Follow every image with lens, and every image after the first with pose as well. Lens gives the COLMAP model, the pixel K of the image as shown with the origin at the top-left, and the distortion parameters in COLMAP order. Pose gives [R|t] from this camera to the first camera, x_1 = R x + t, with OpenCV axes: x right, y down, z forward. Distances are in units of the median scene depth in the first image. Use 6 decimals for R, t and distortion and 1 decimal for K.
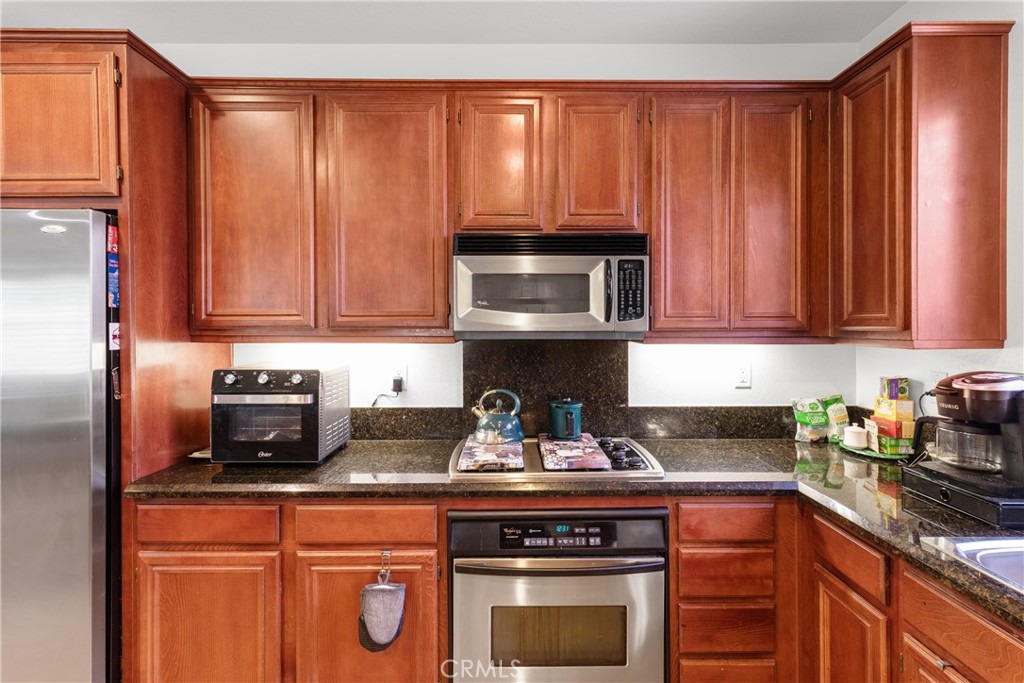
lens RADIAL K [[489.1, 0, 517.9], [0, 489.1, 336.1], [0, 0, 1]] dist [0.002732, 0.000195]
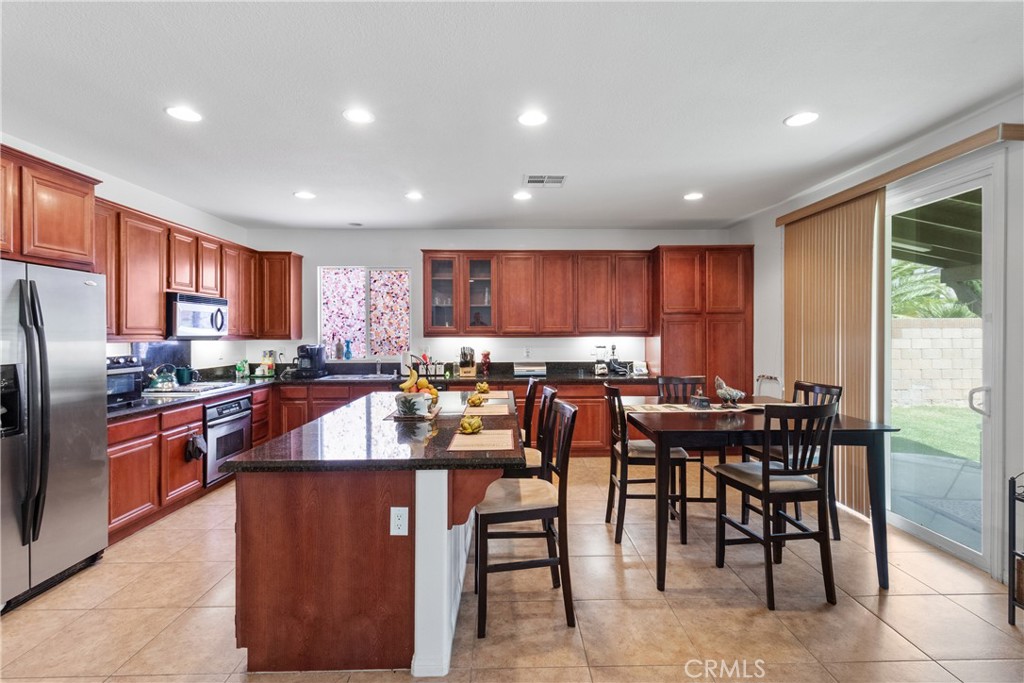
lens RADIAL K [[489.1, 0, 517.9], [0, 489.1, 336.1], [0, 0, 1]] dist [0.002732, 0.000195]
pose [[-0.016148, -0.004382, 0.999860, -2.730207], [0.009459, 0.999945, 0.004535, -0.005177], [-0.999825, 0.009531, -0.016106, -0.605365]]
